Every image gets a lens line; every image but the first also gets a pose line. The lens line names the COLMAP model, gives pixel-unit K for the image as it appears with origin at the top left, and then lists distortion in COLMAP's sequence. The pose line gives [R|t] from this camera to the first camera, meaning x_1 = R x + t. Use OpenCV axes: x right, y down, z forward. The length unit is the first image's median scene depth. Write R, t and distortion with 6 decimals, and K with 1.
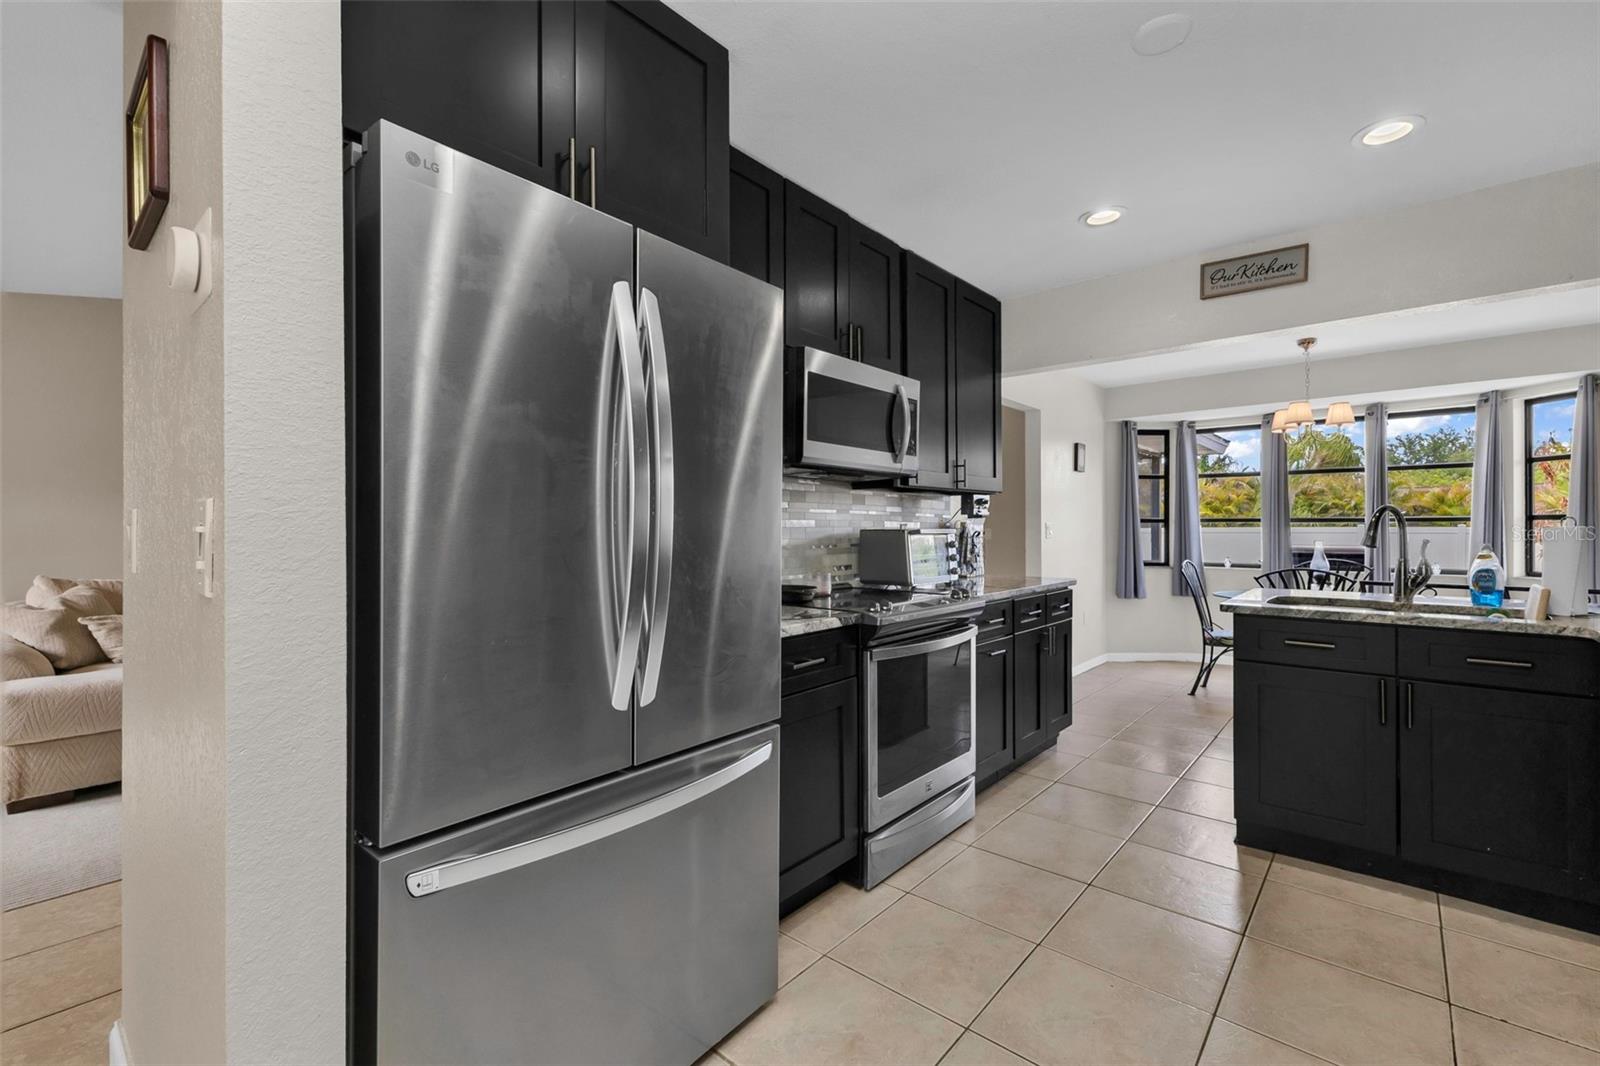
lens RADIAL K [[690.2, 0, 803.9], [0, 690.2, 528.0], [0, 0, 1]] dist [0.003125, -0.000214]
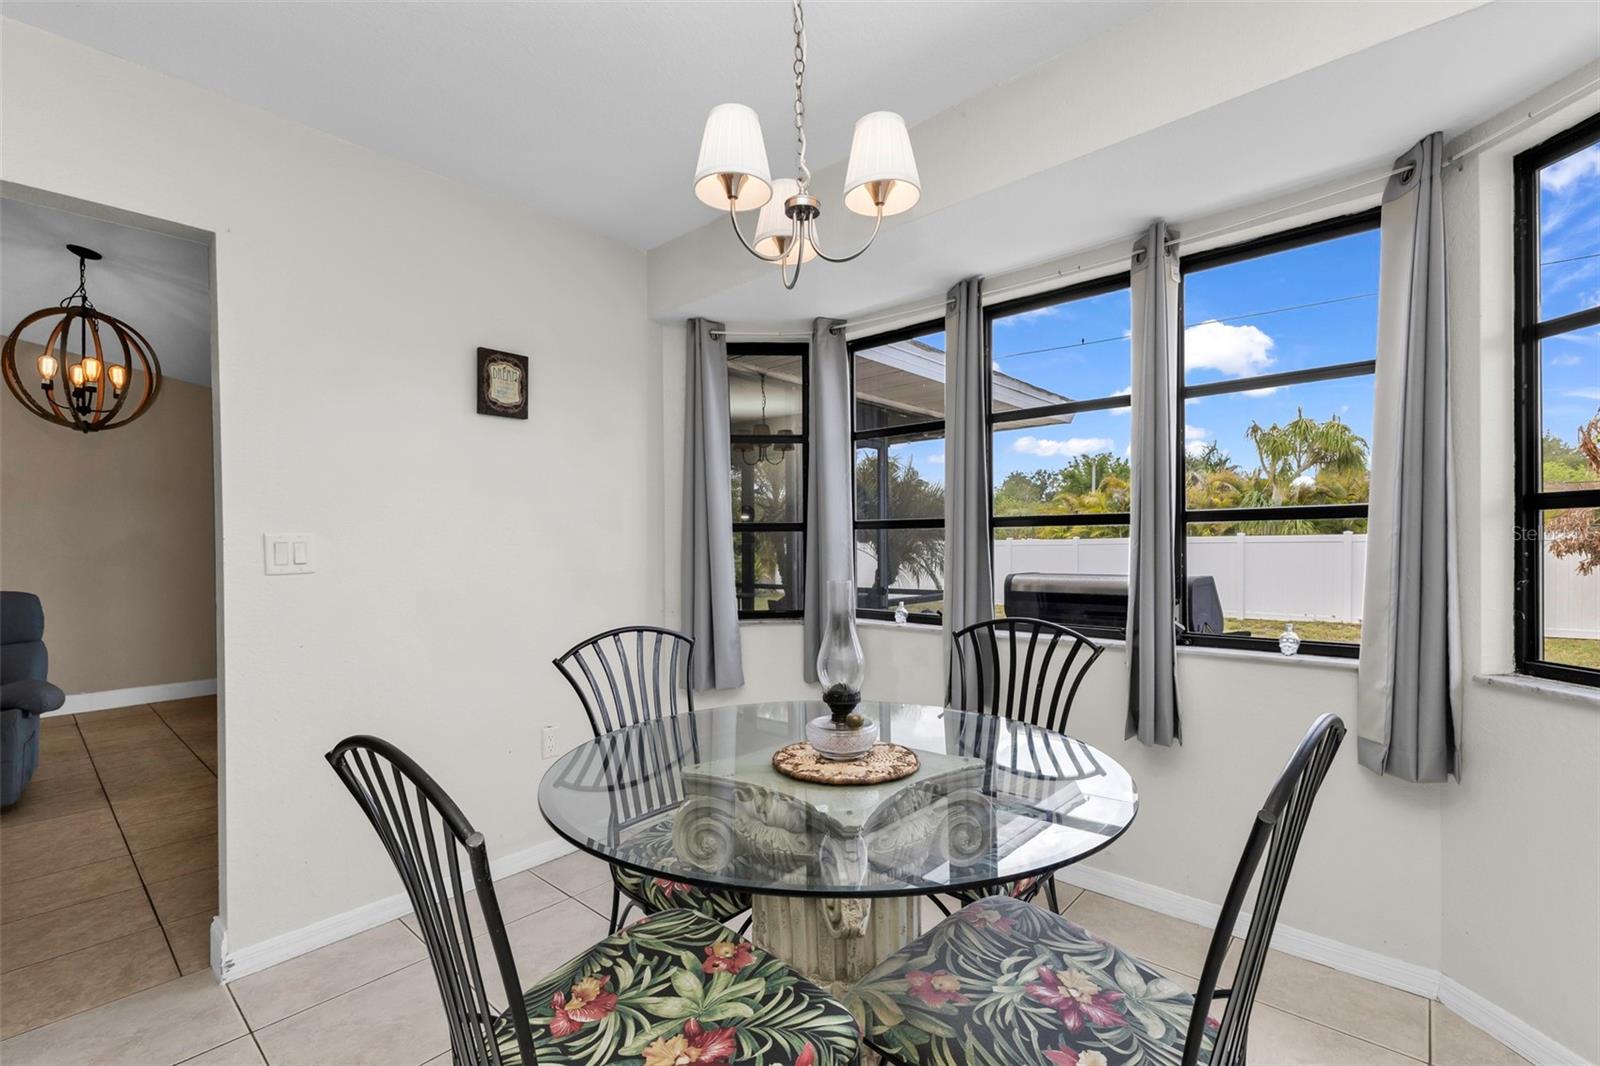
lens RADIAL K [[692.7, 0, 797.2], [0, 692.7, 543.9], [0, 0, 1]] dist [0.001527, -0.000118]
pose [[0.999971, -0.006576, -0.003916, 0.937411], [0.006621, 0.999912, 0.011515, -0.004439], [0.003840, -0.011541, 0.999926, 0.893135]]
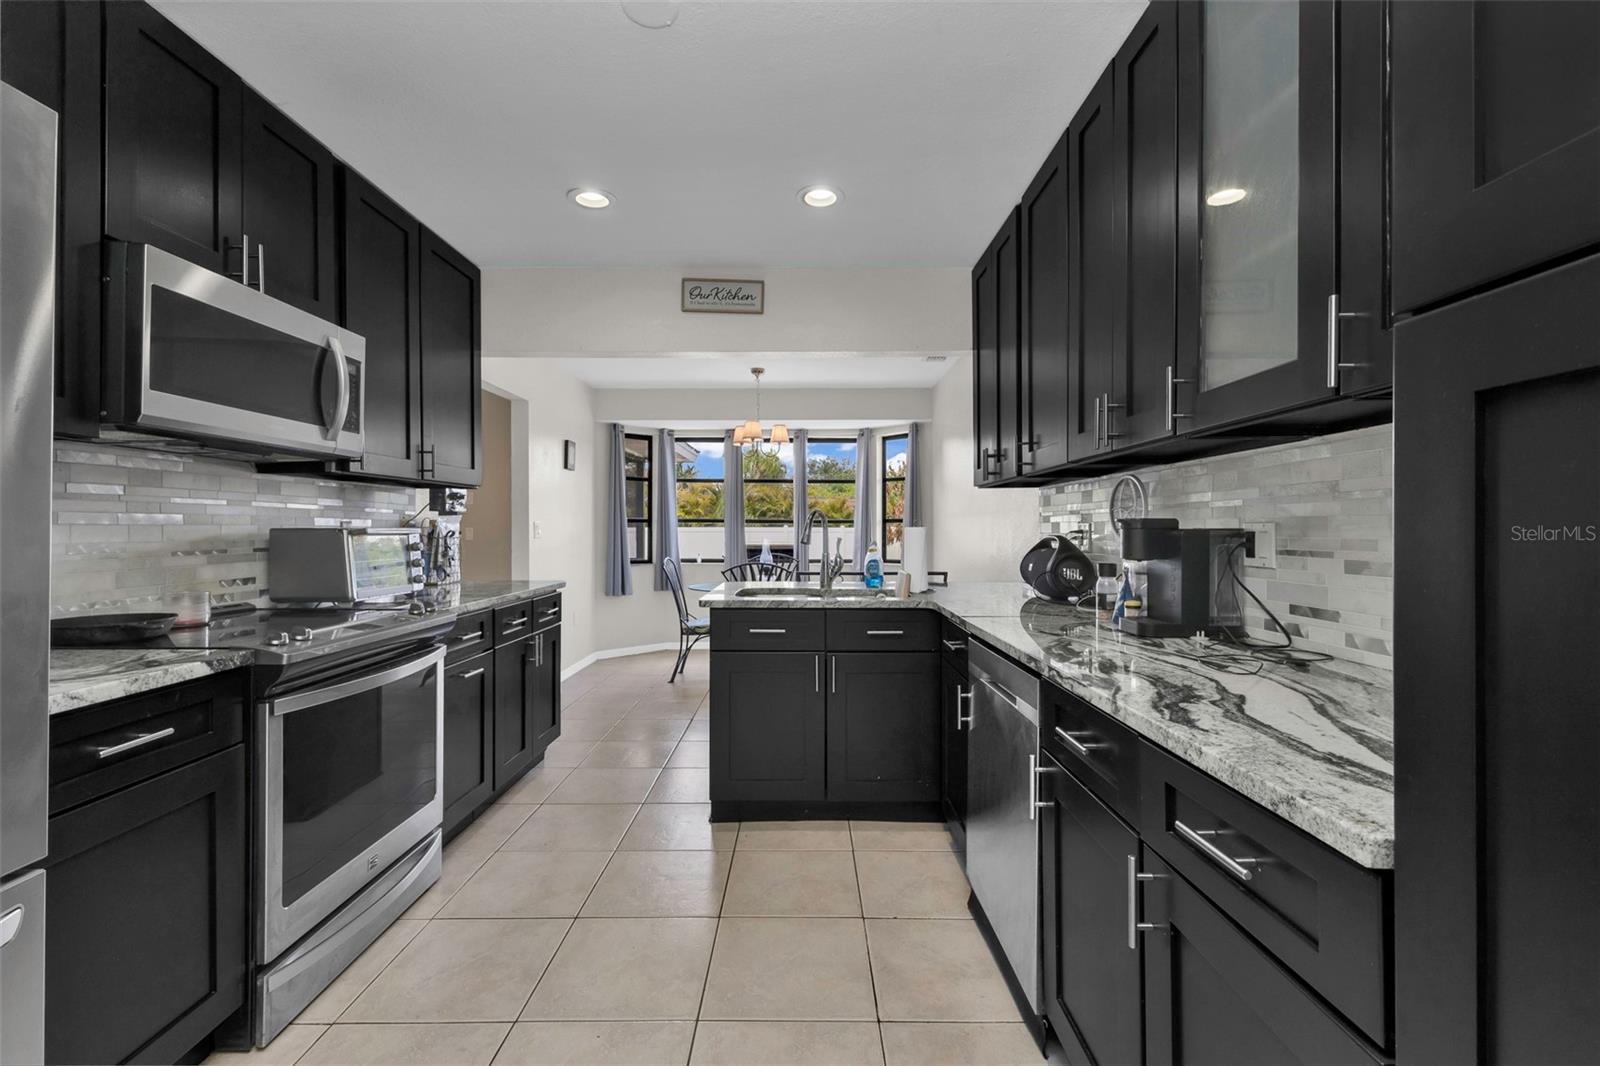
lens RADIAL K [[677.6, 0, 801.2], [0, 677.6, 531.4], [0, 0, 1]] dist [0.016102, 0.000245]
pose [[0.760836, -0.000695, 0.648944, 0.039518], [-0.003227, 0.999983, 0.004855, -0.000036], [-0.648937, -0.005788, 0.760820, 0.089021]]
